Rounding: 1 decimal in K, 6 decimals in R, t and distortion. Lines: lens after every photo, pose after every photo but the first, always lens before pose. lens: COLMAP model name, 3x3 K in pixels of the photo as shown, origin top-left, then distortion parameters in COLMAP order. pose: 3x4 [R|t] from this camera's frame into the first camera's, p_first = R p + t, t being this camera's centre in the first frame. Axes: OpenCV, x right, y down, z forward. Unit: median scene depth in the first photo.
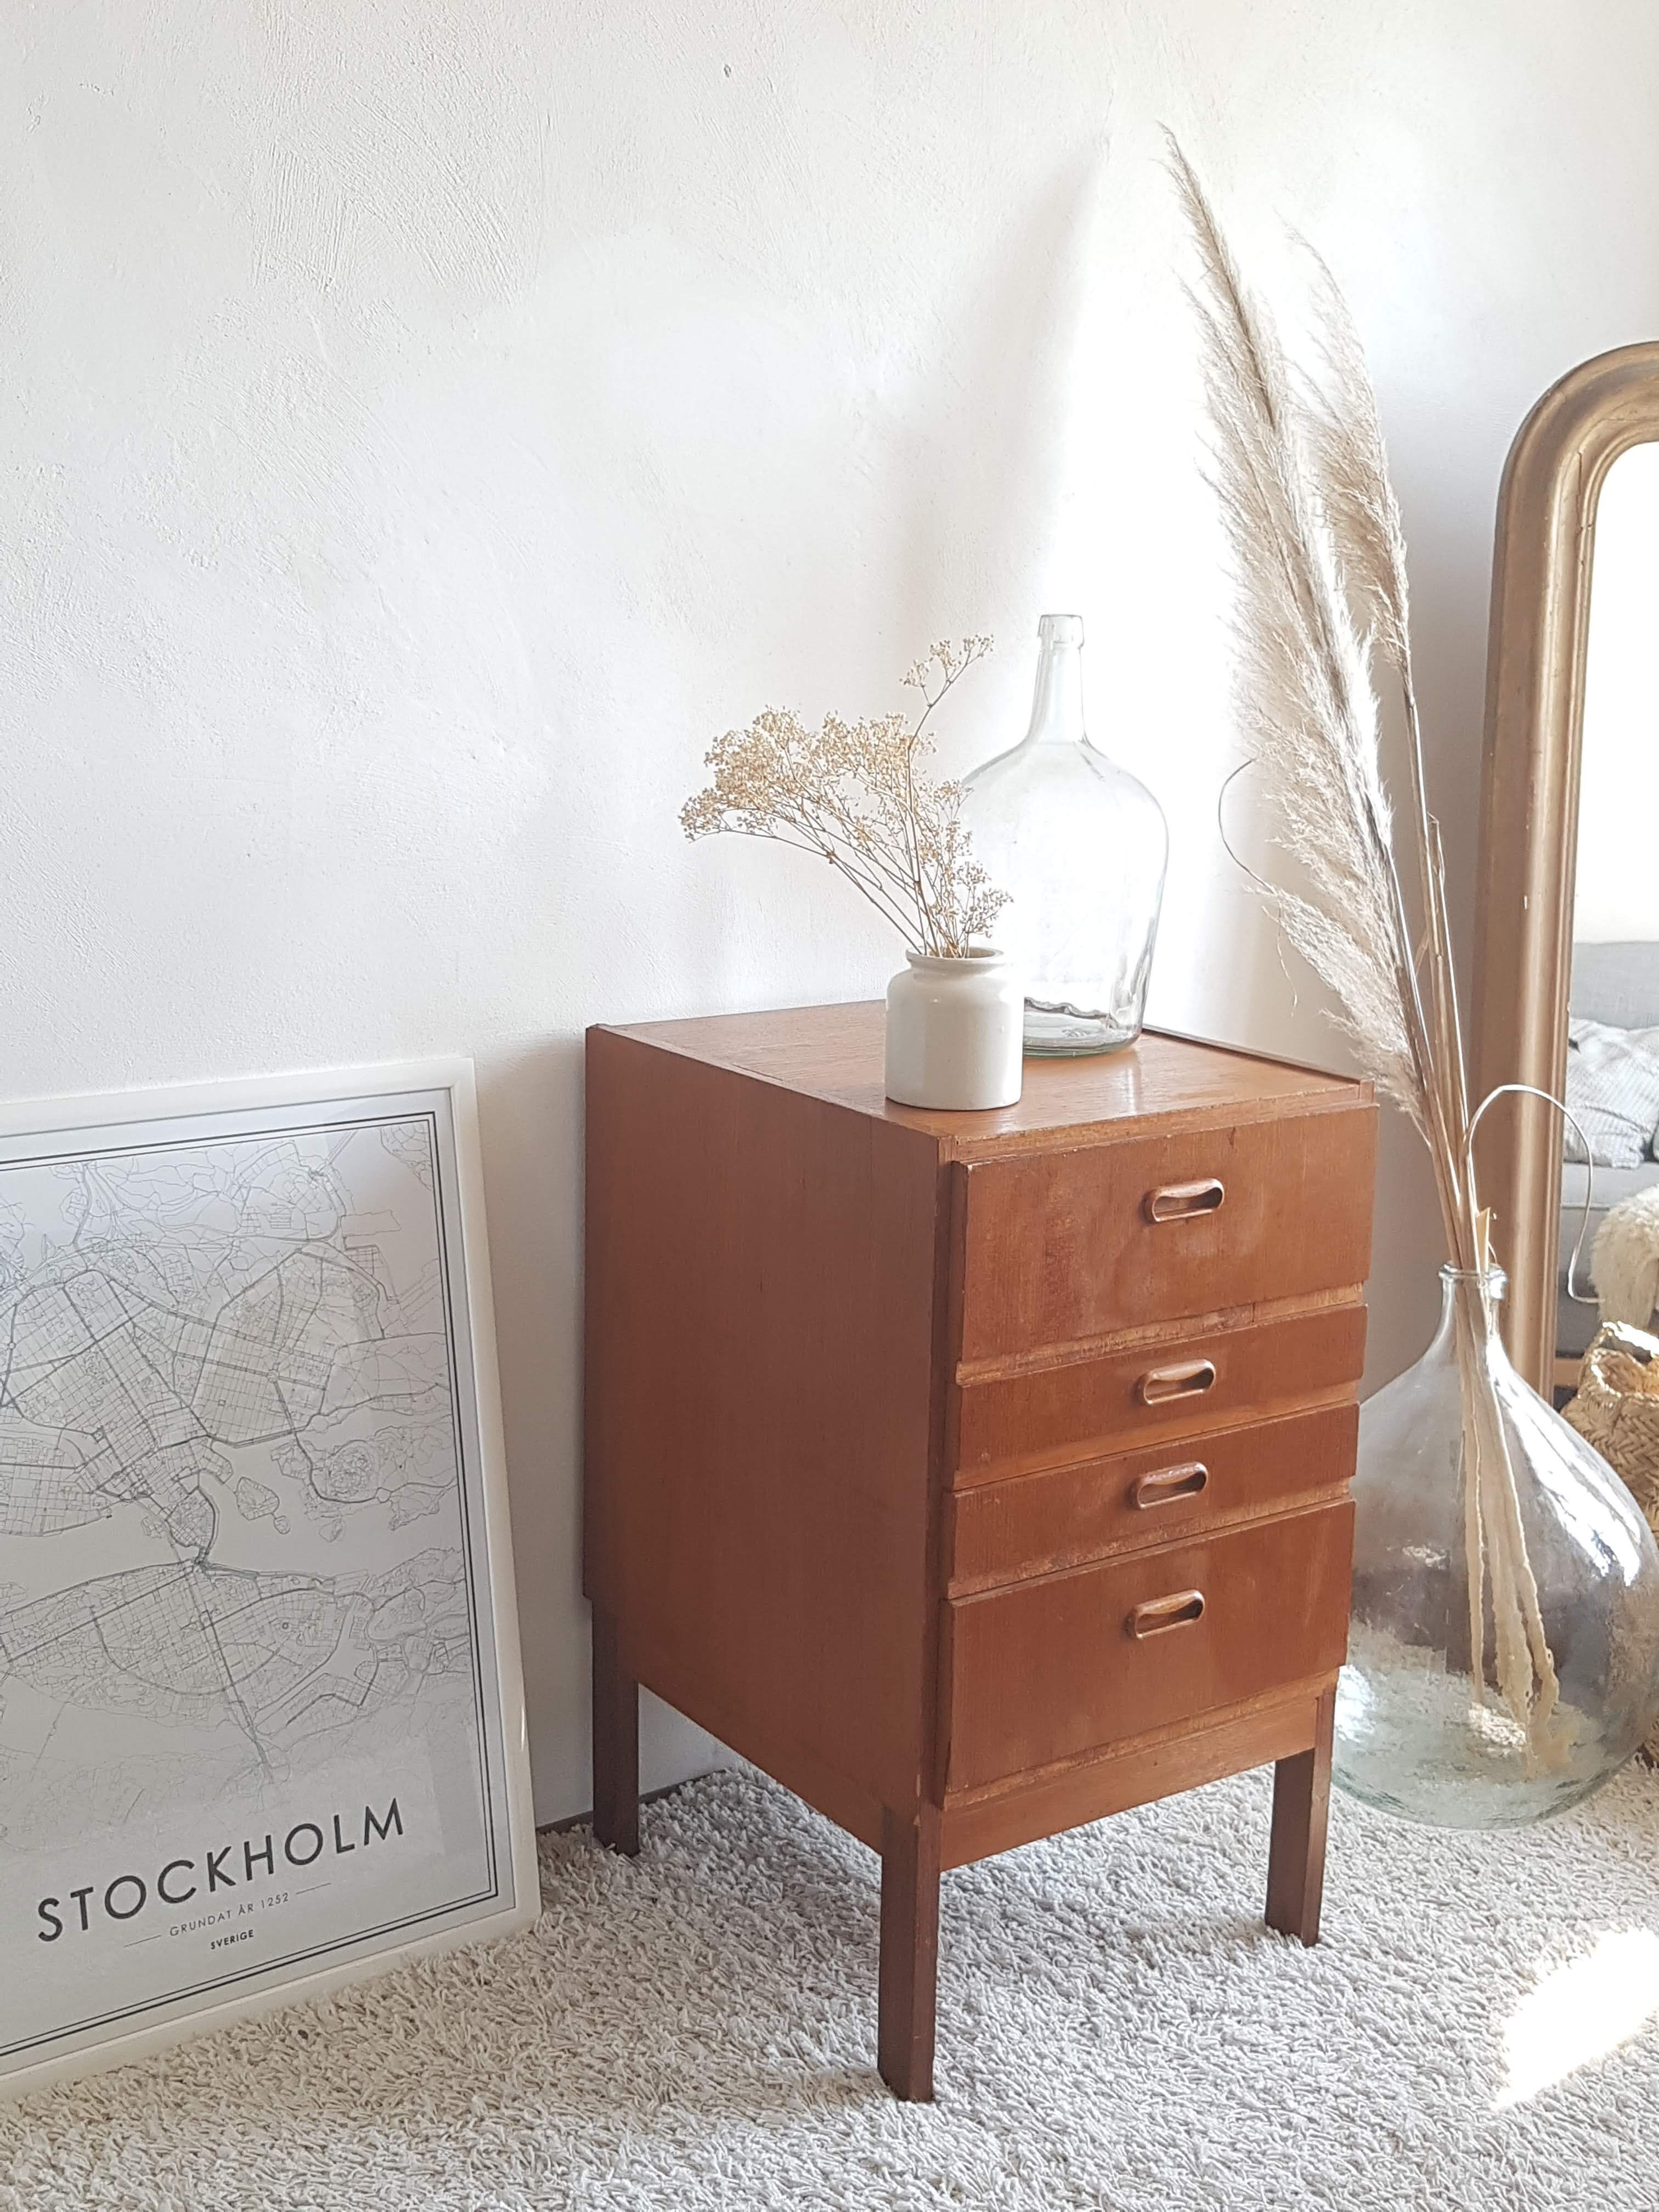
lens RADIAL K [[2563.3, 0, 799.0], [0, 2563.3, 1057.2], [0, 0, 1]] dist [0.050220, 0.000000]
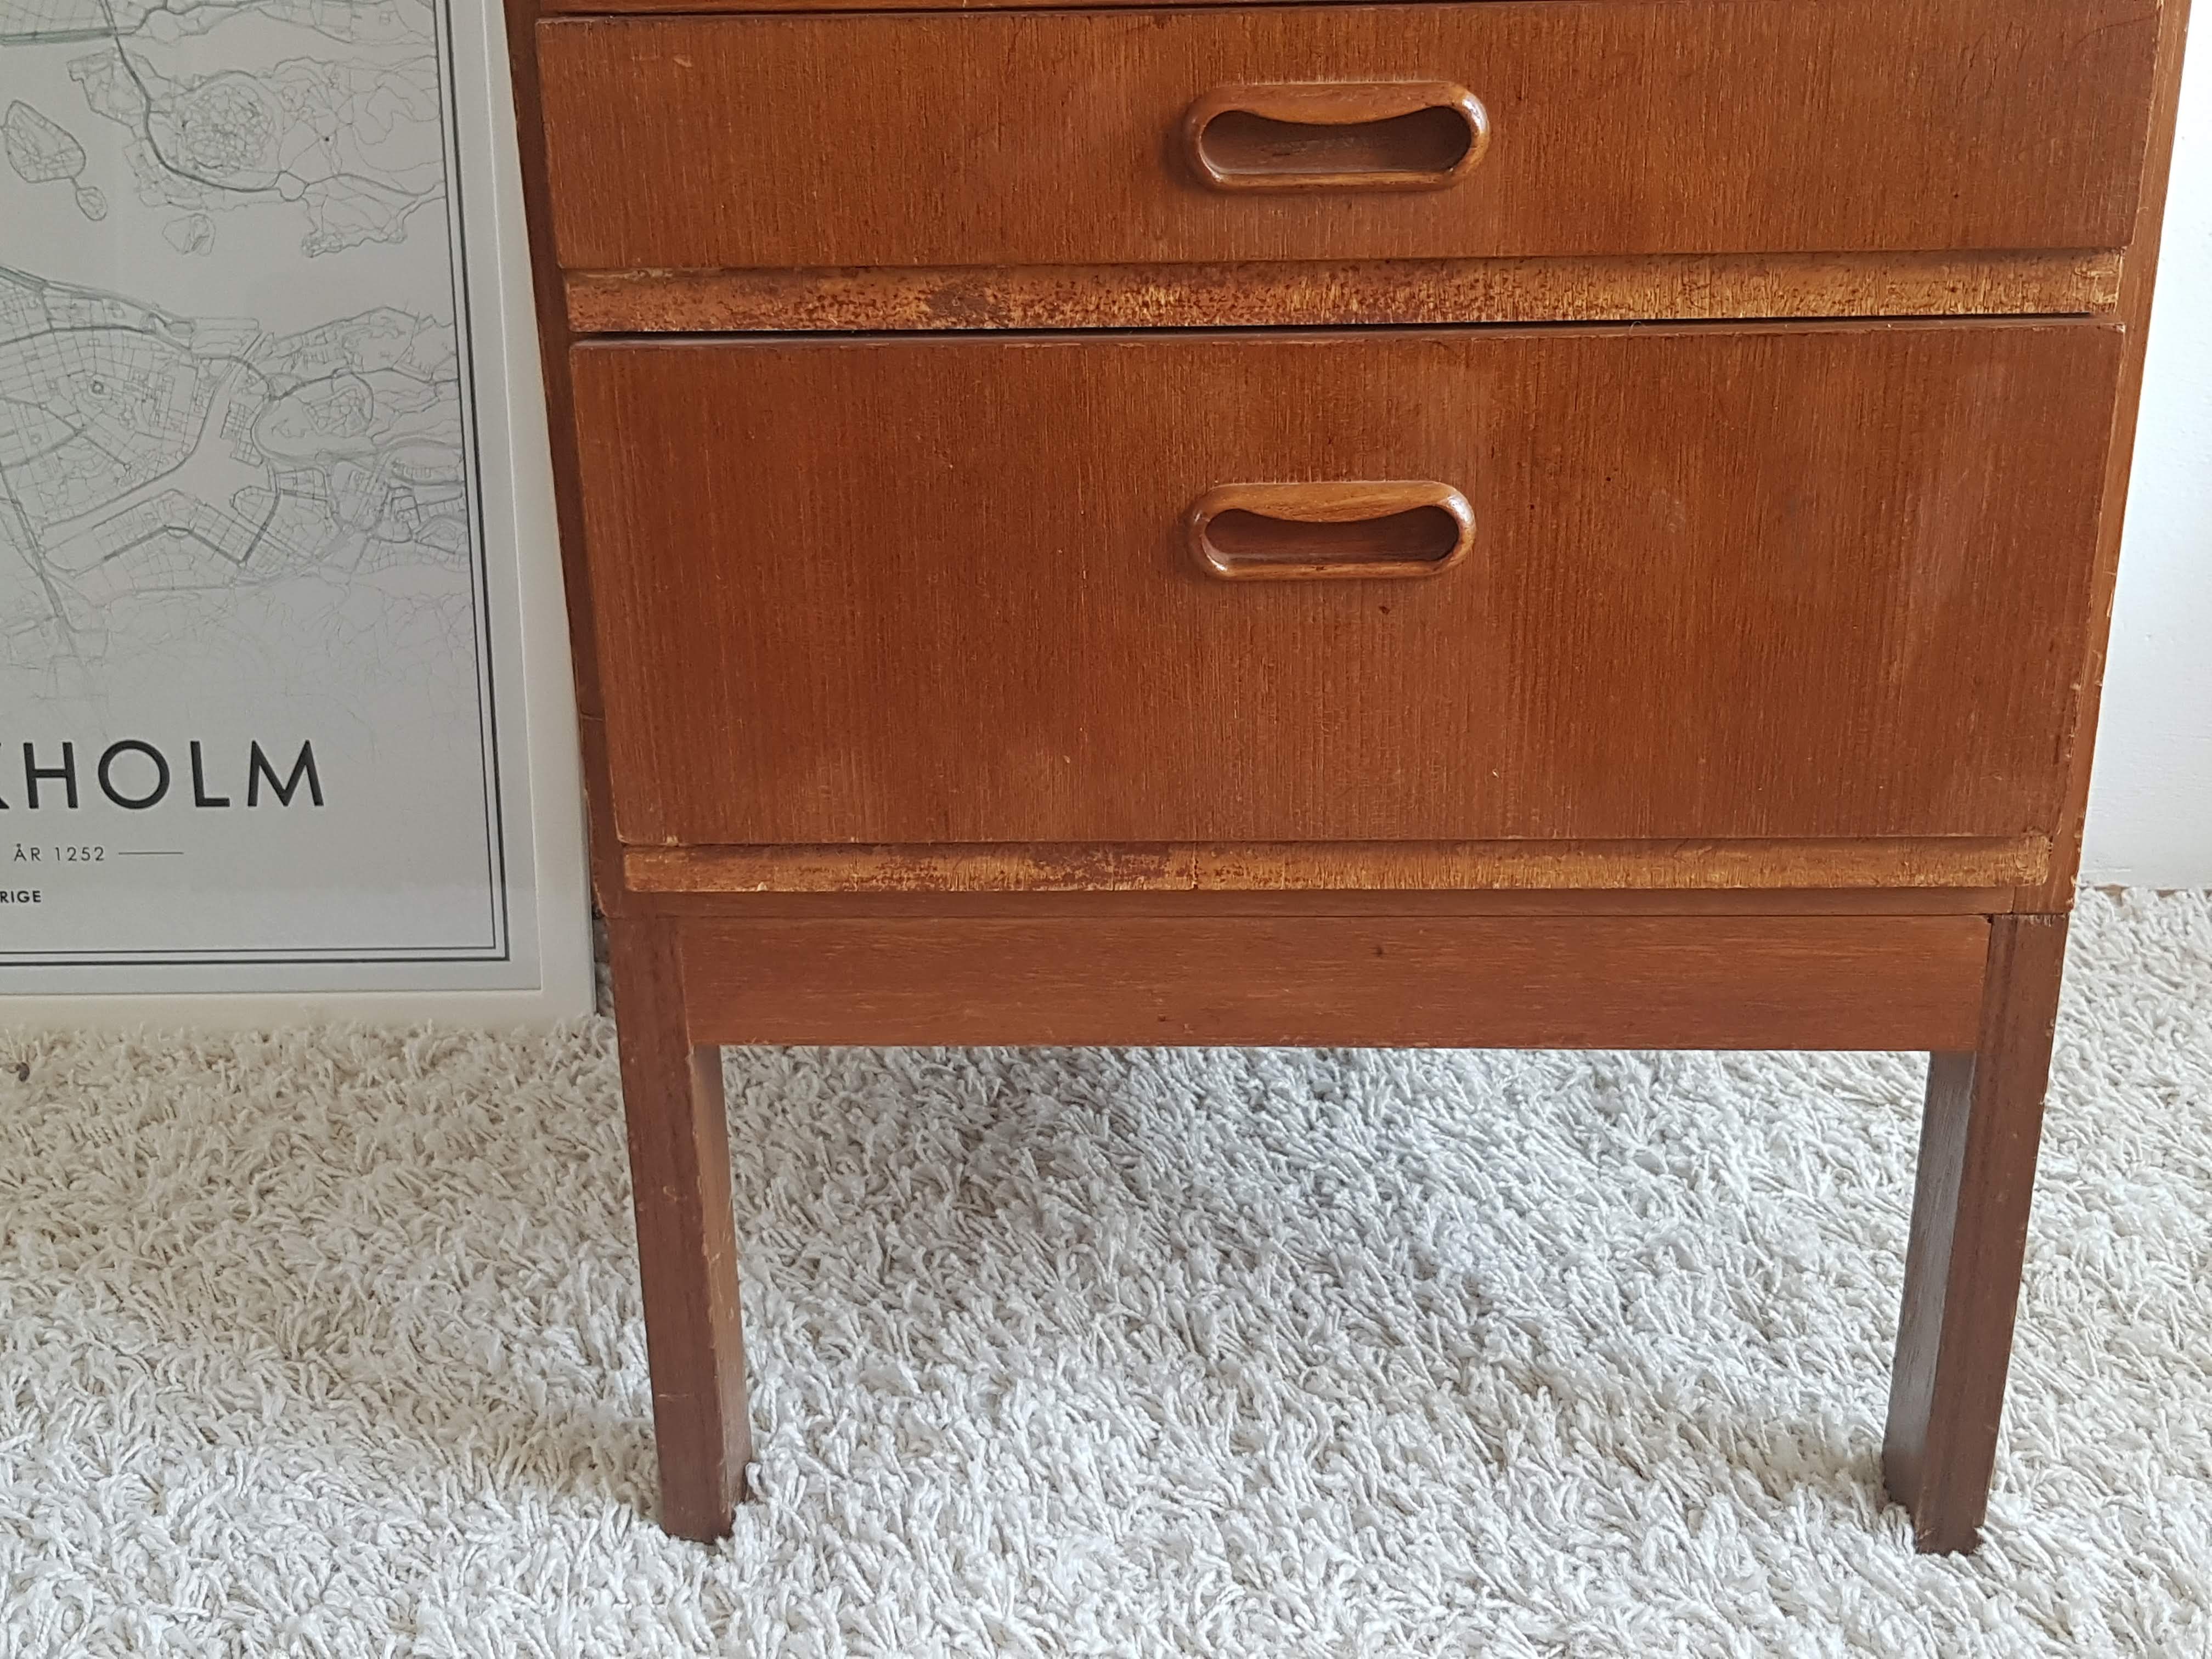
lens RADIAL K [[2563.3, 0, 1090.6], [0, 2563.3, 800.6], [0, 0, 1]] dist [0.050220, 0.000000]
pose [[0.800011, 0.182923, -0.571421, 0.313961], [-0.079996, 0.976408, 0.200569, 0.178850], [0.594629, -0.114746, 0.795770, 0.671723]]
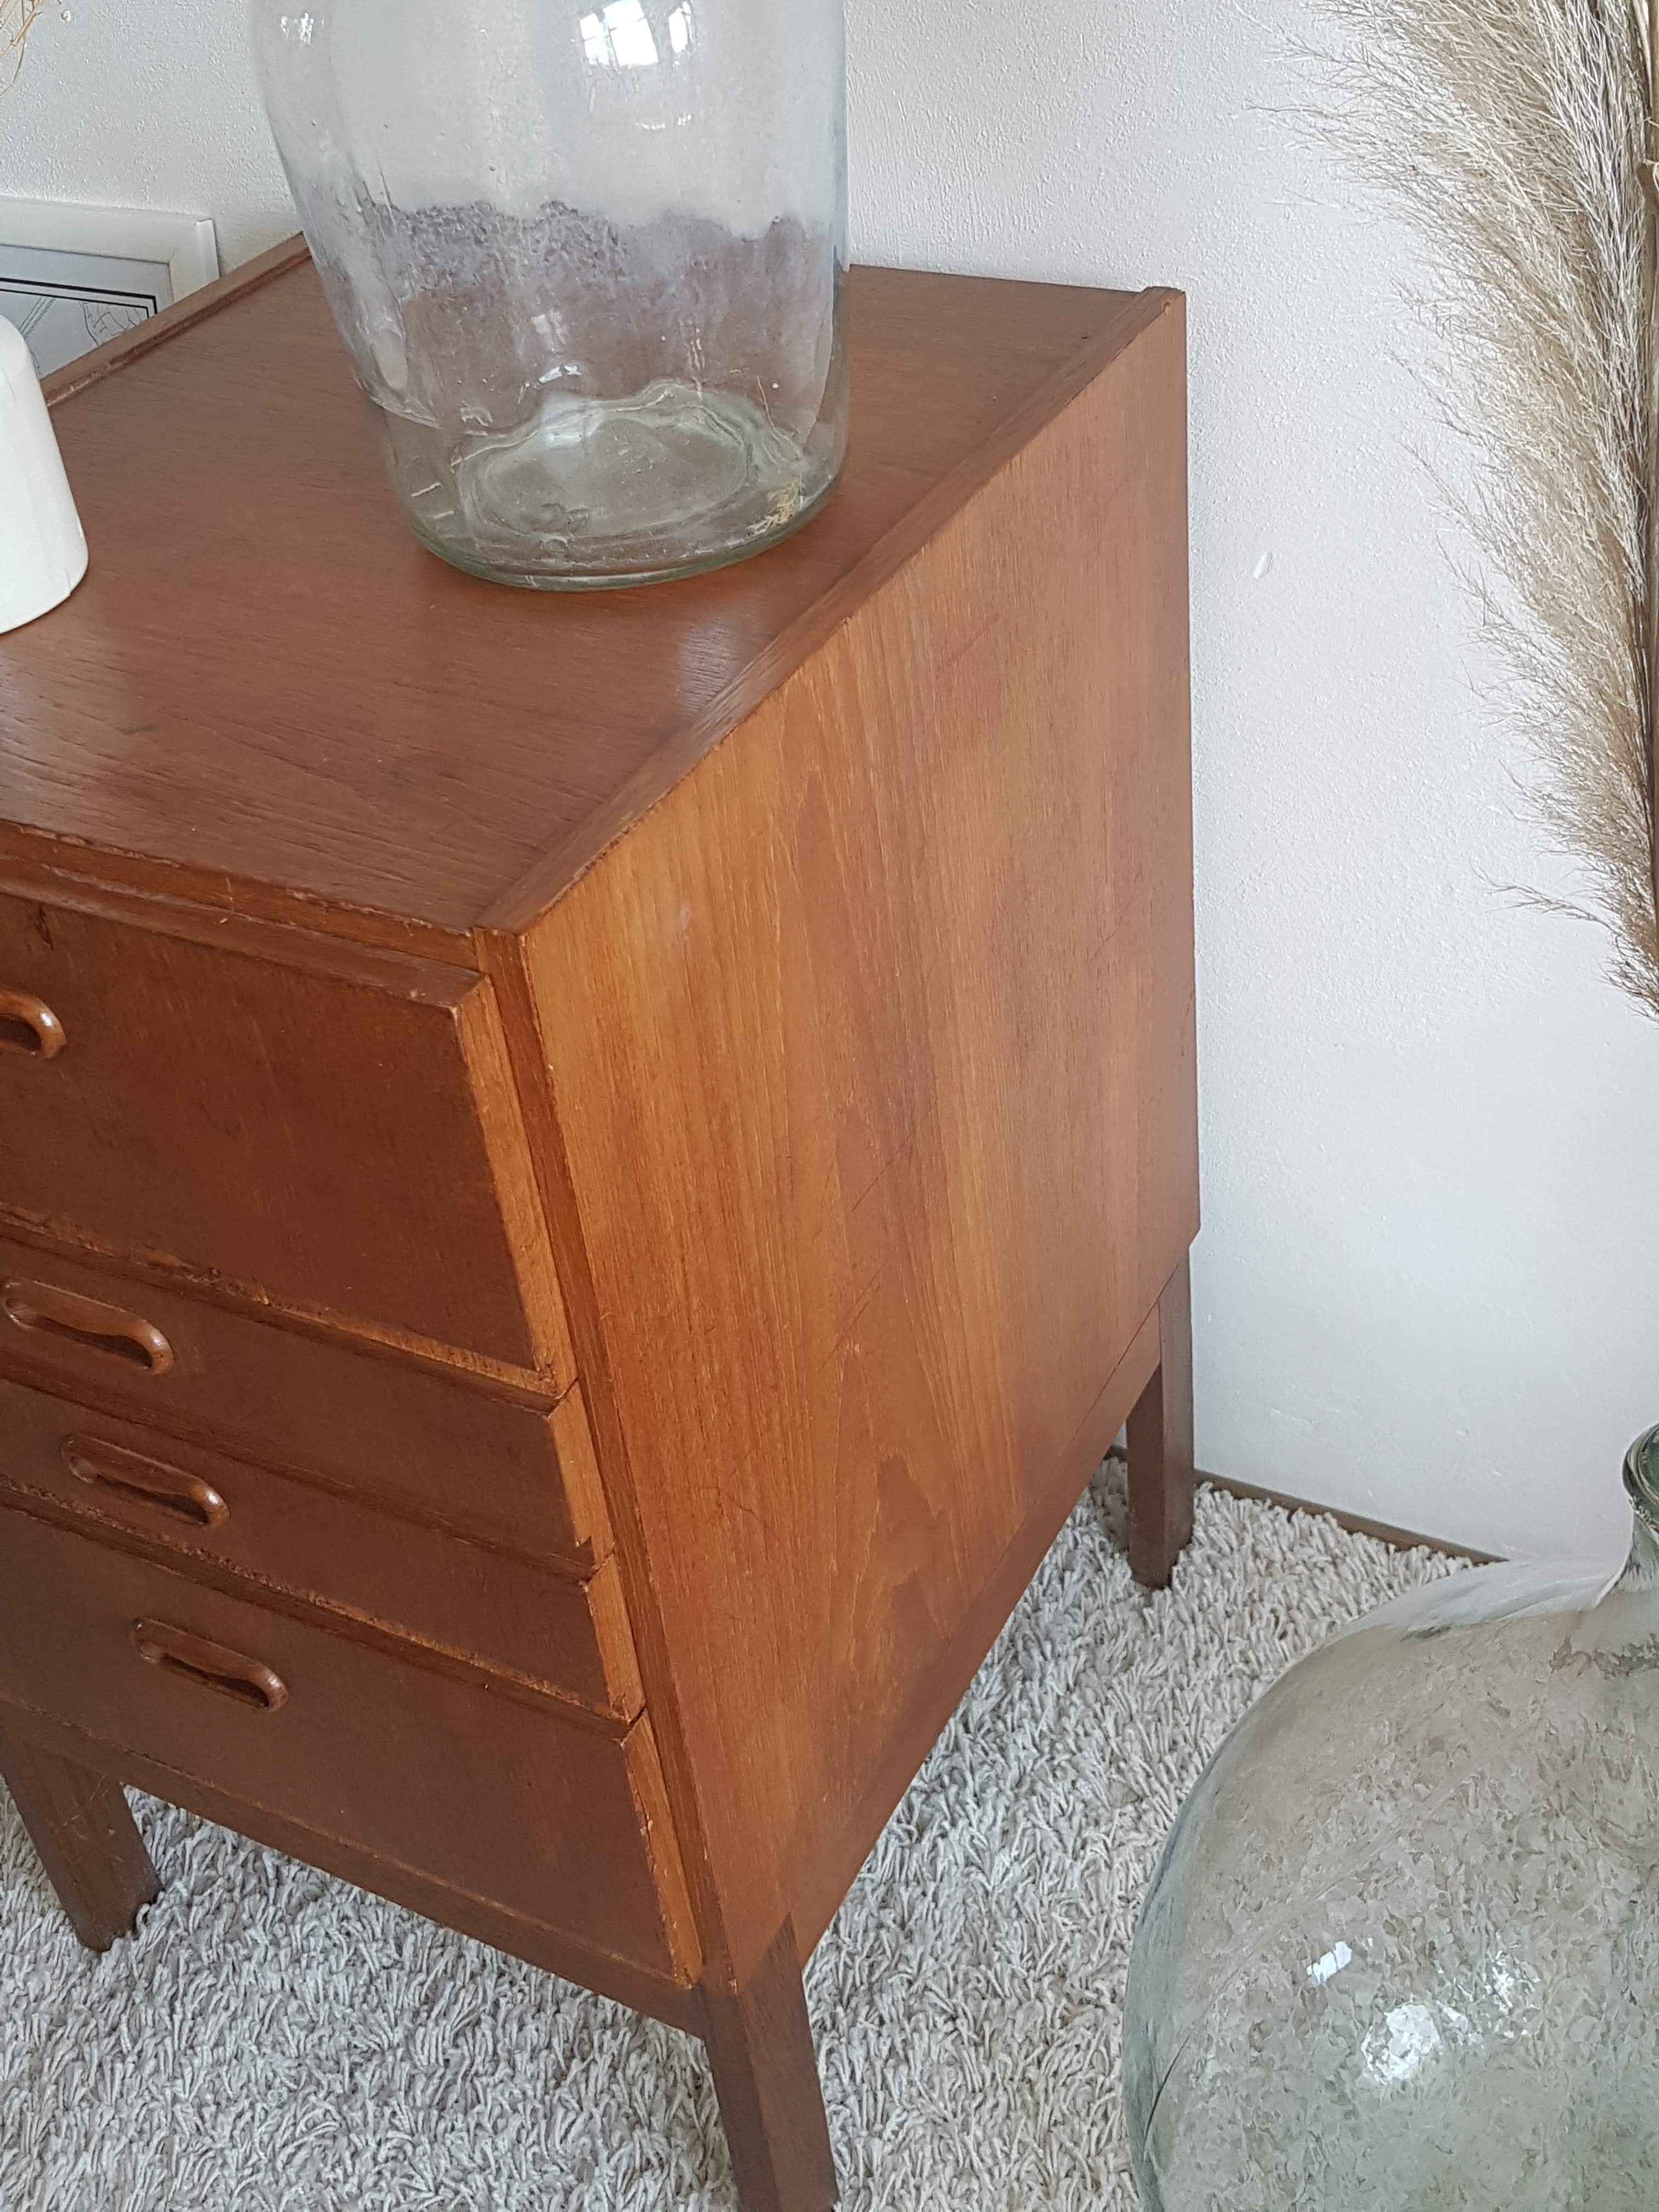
lens RADIAL K [[2563.3, 0, 883.2], [0, 2563.3, 1023.1], [0, 0, 1]] dist [0.050220, 0.000000]
pose [[0.464948, 0.479628, -0.744165, 0.516577], [-0.073676, 0.858588, 0.507344, -0.165430], [0.882267, -0.181061, 0.434536, 0.885885]]
